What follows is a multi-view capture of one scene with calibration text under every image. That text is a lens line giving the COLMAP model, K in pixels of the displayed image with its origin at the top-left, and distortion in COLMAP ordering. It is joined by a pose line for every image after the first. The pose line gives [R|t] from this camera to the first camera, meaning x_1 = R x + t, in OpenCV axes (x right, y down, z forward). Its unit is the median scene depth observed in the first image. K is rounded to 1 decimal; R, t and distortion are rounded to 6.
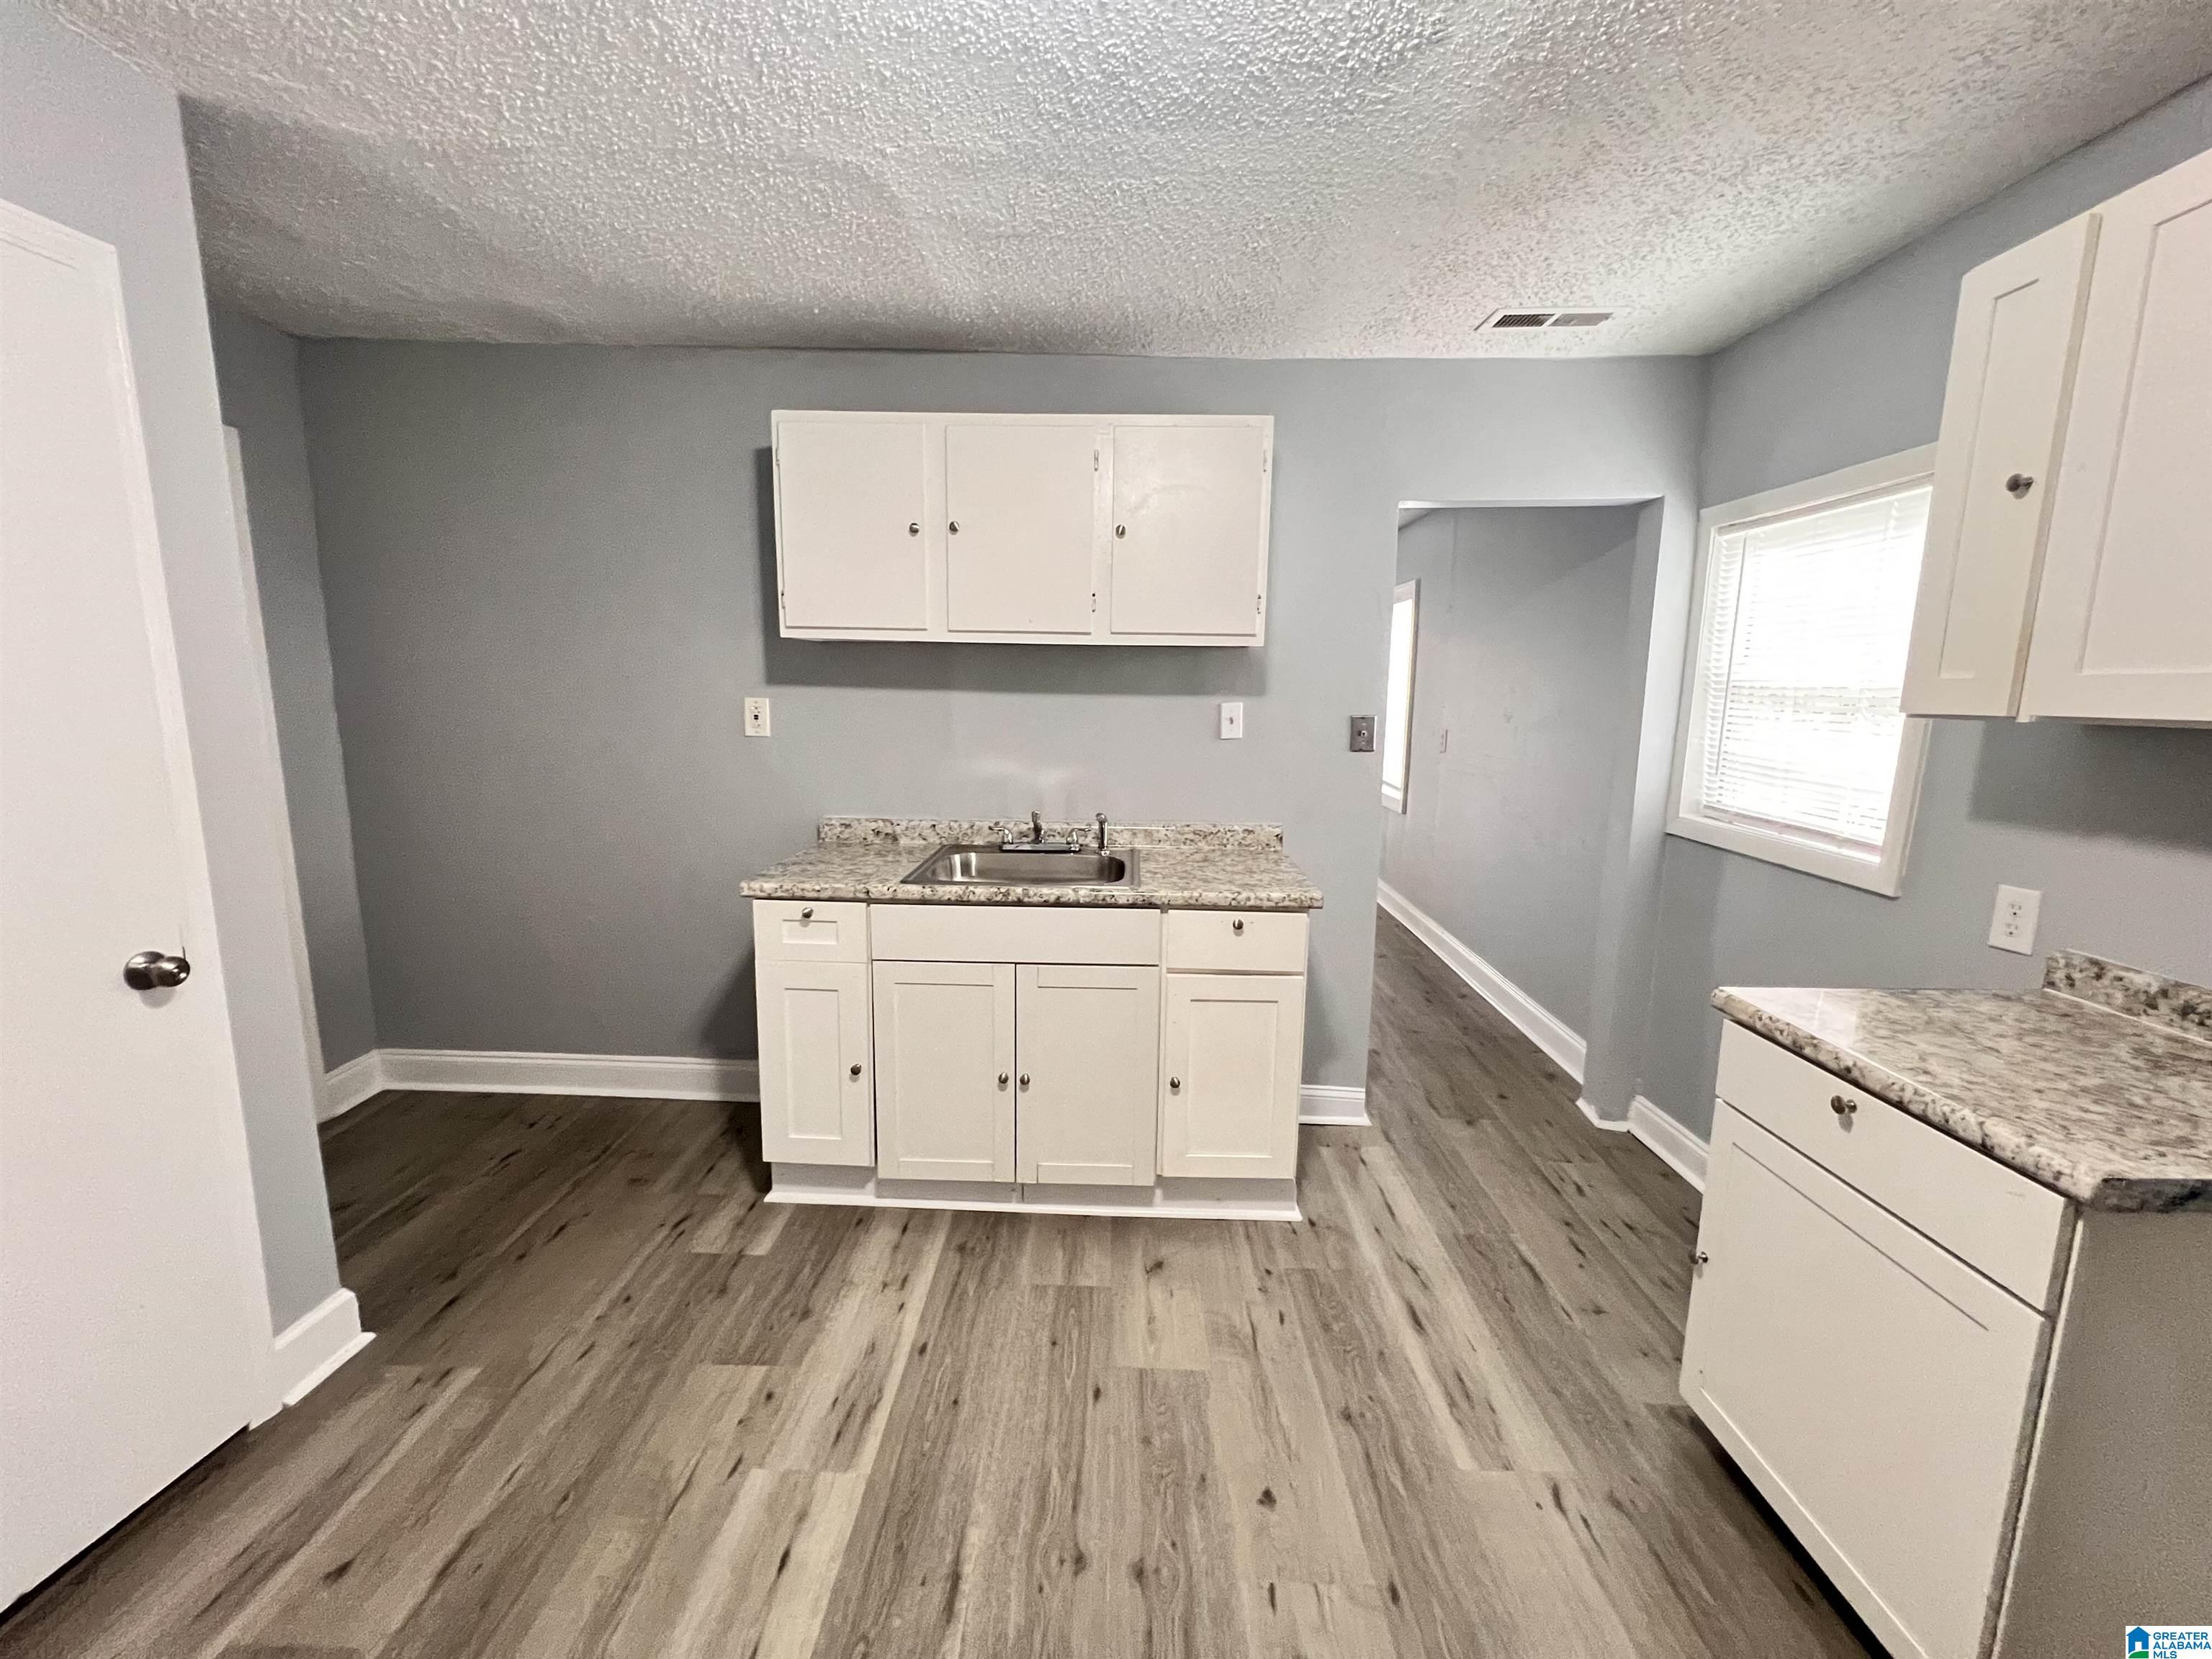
lens RADIAL K [[888.4, 0, 1106.0], [0, 888.4, 829.5], [0, 0, 1]] dist [-0.004054, 0.000641]
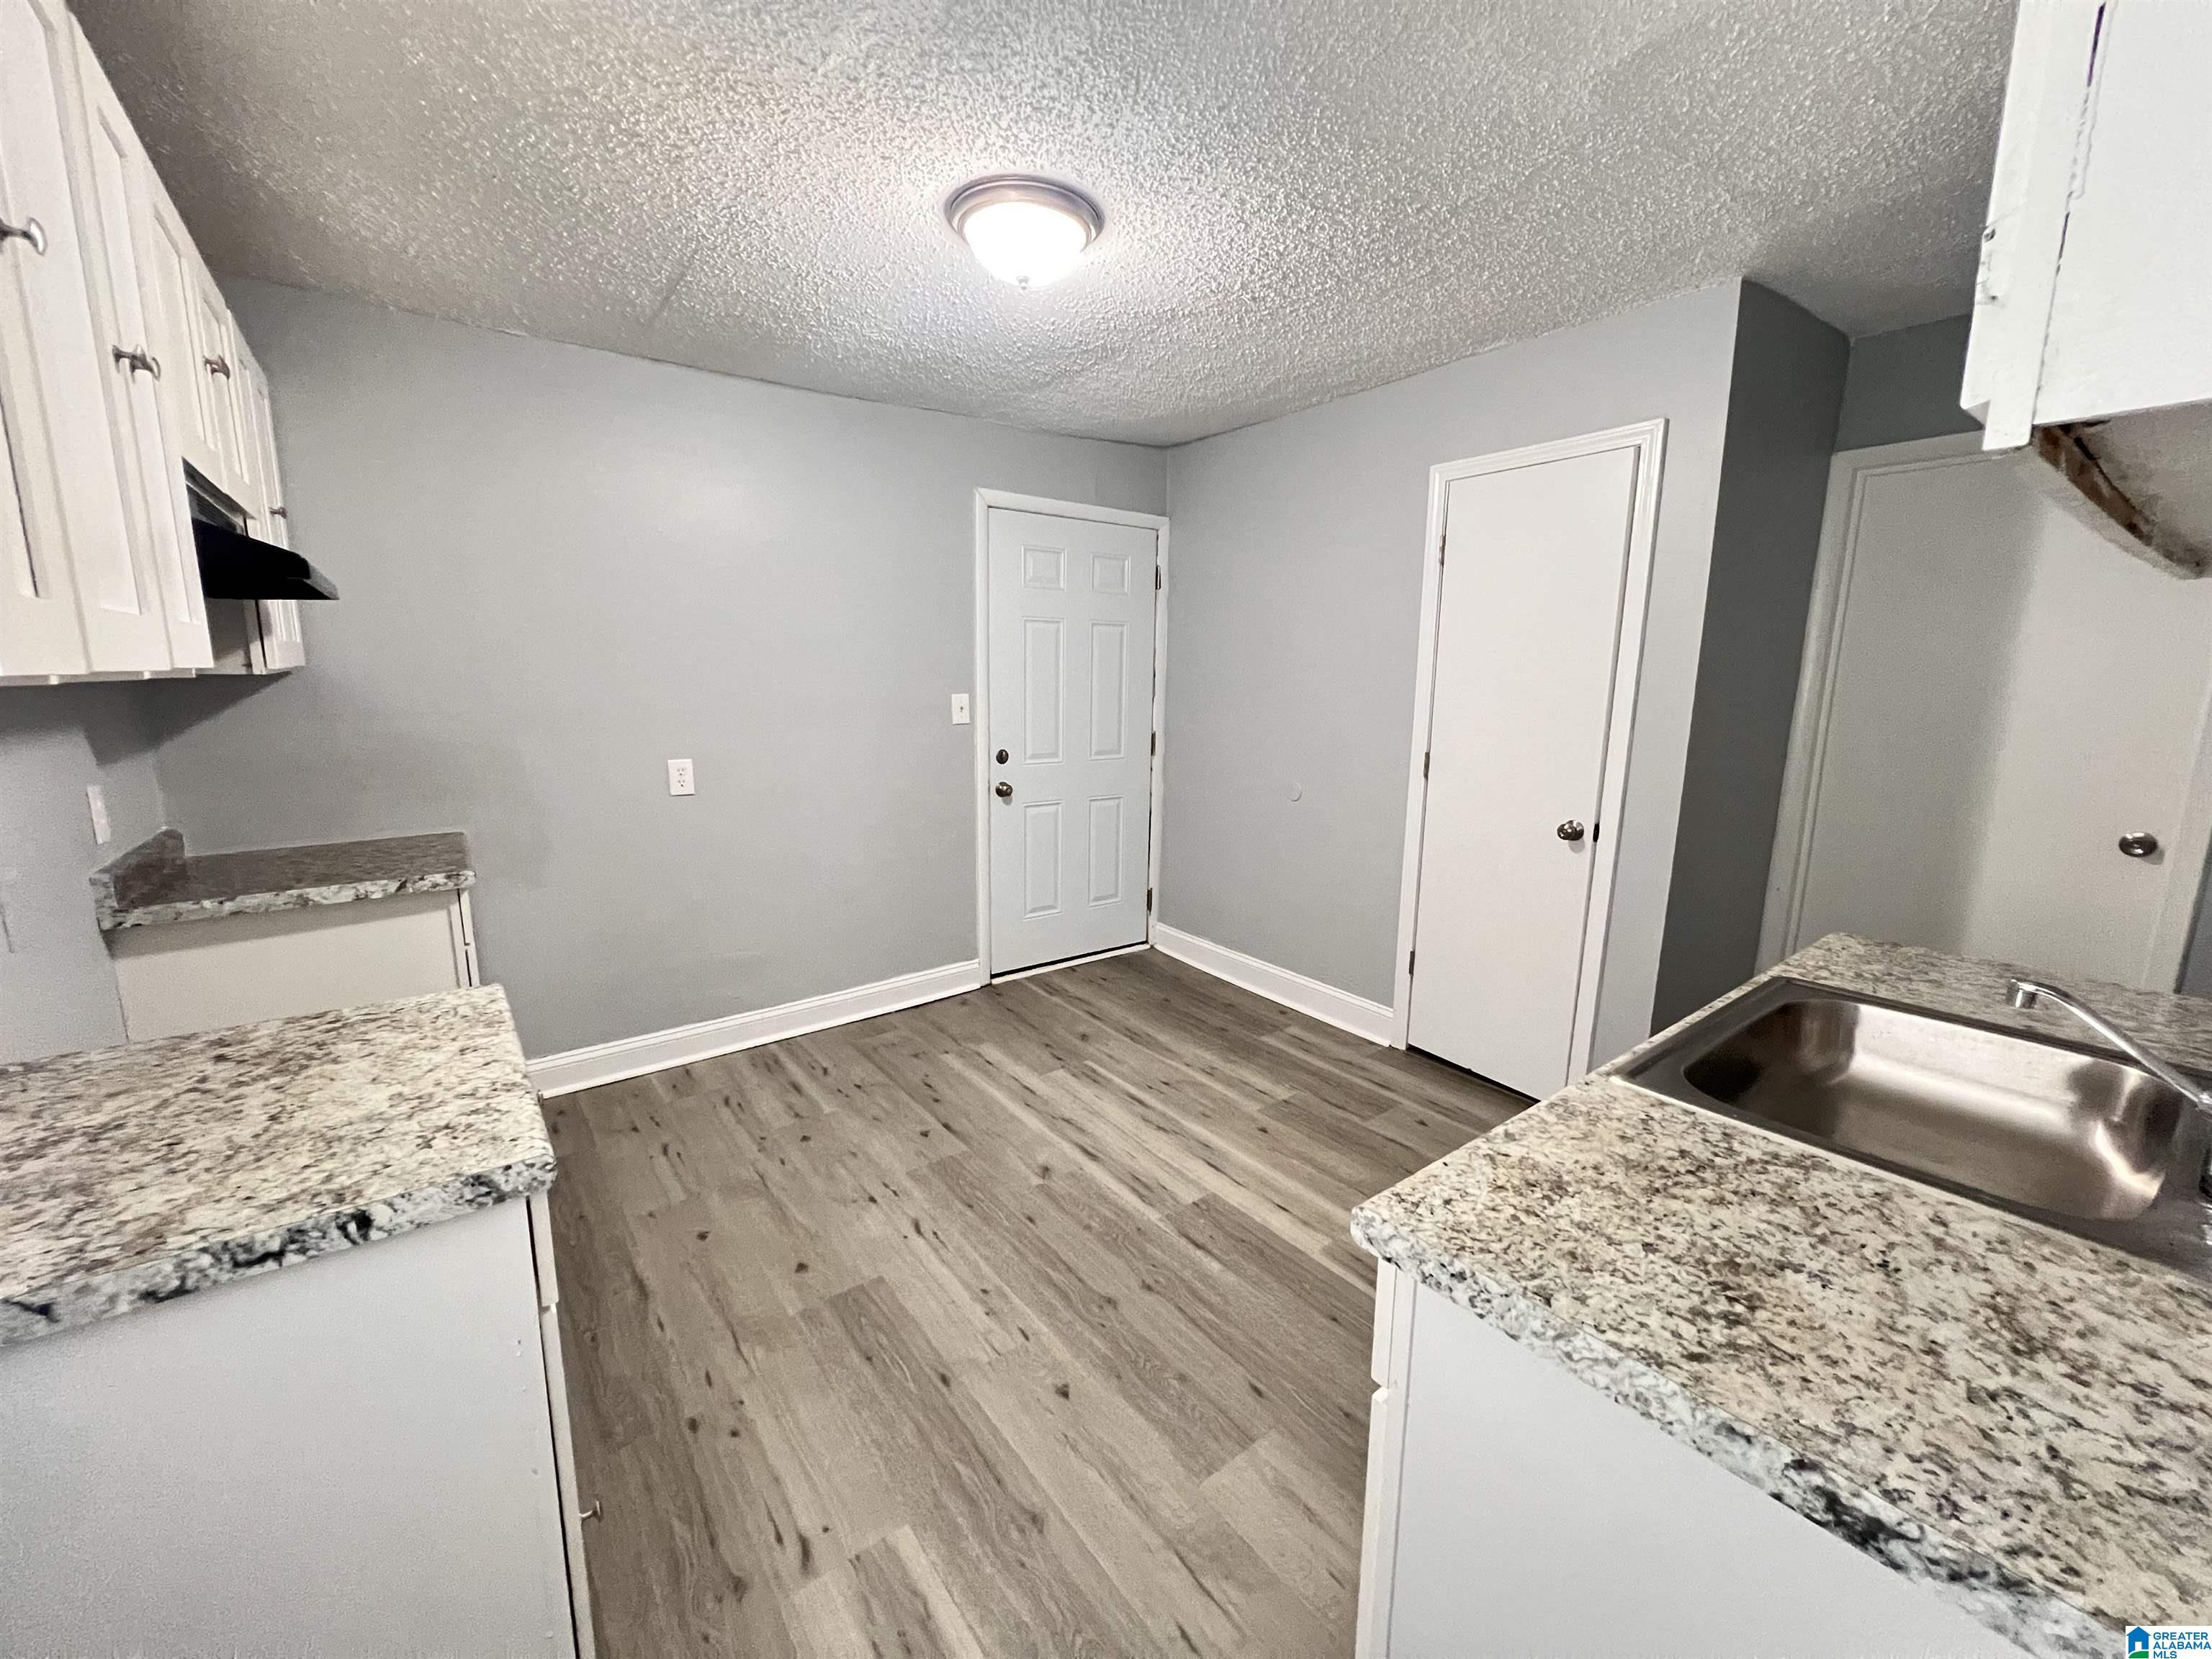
lens RADIAL K [[886.3, 0, 1100.8], [0, 886.3, 828.2], [0, 0, 1]] dist [-0.000566, 0.000158]
pose [[-0.781770, 0.089920, -0.617049, 0.541917], [-0.111486, 0.953449, 0.280189, -0.166604], [0.613519, 0.287836, -0.735353, 1.159243]]
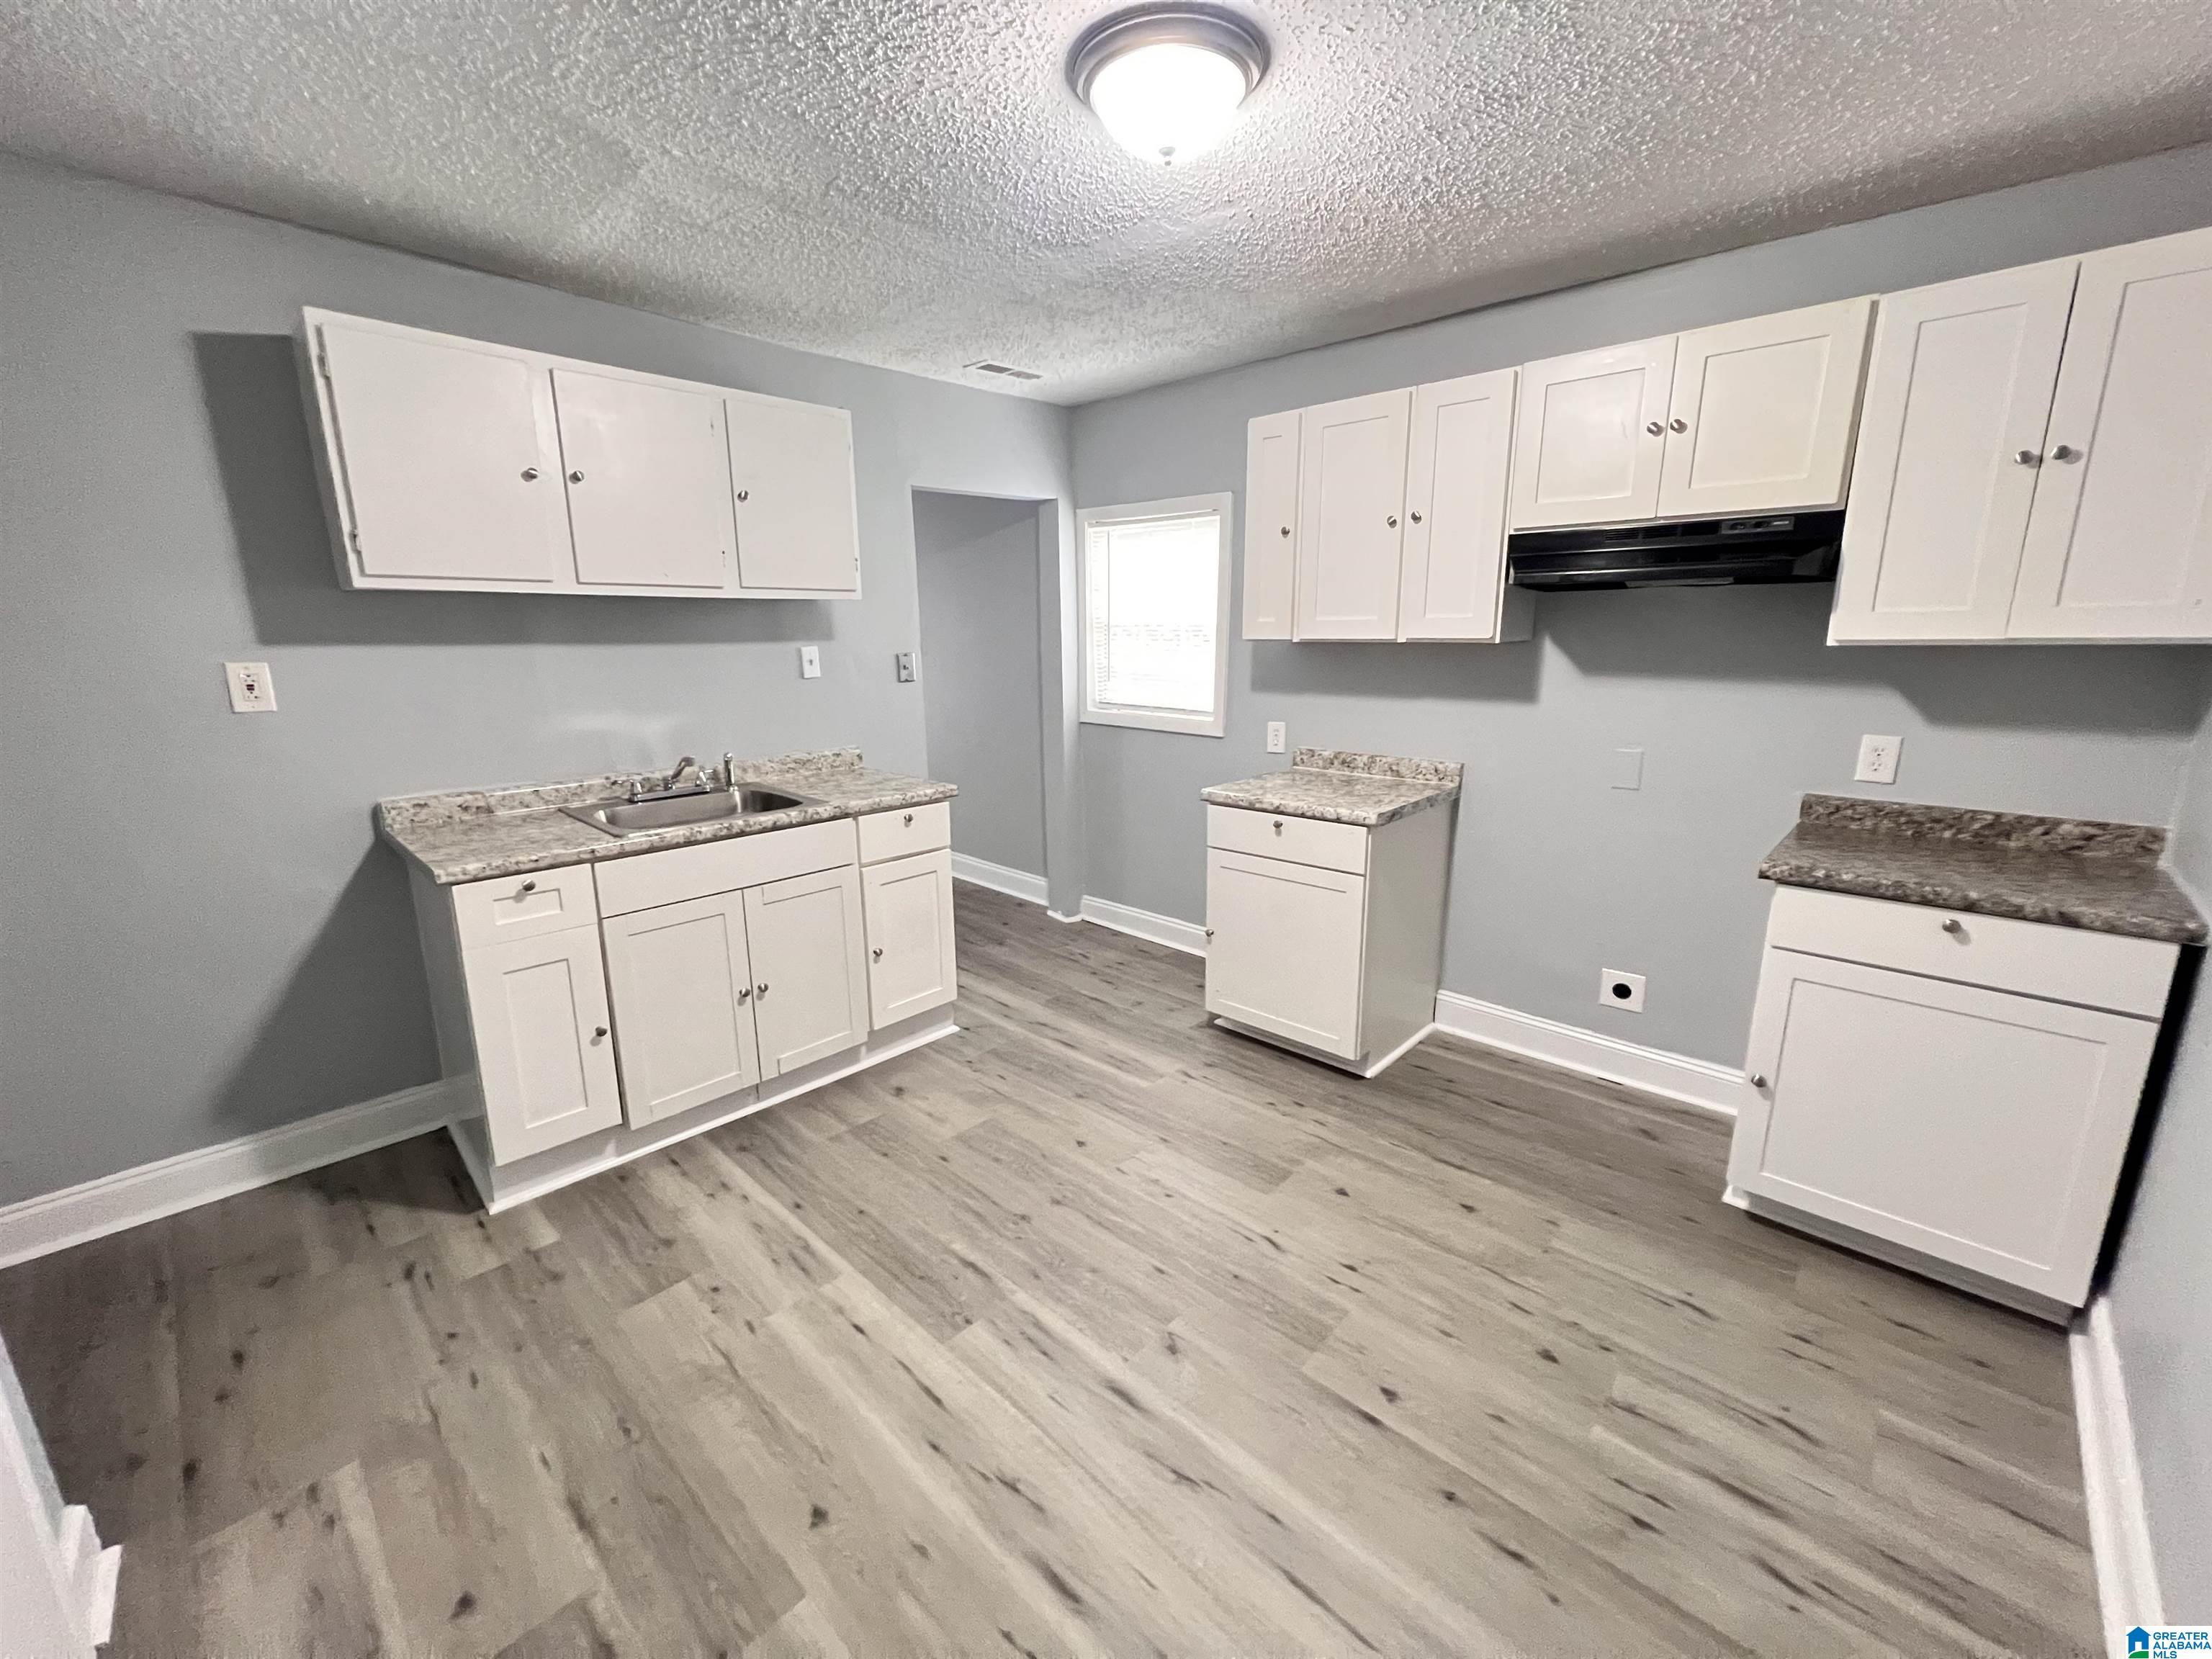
lens RADIAL K [[886.3, 0, 1100.8], [0, 886.3, 828.2], [0, 0, 1]] dist [-0.000566, 0.000158]
pose [[0.673247, -0.182489, 0.716544, -0.594621], [0.132654, 0.983153, 0.125751, -0.004536], [-0.727421, 0.010391, 0.686113, -0.097290]]
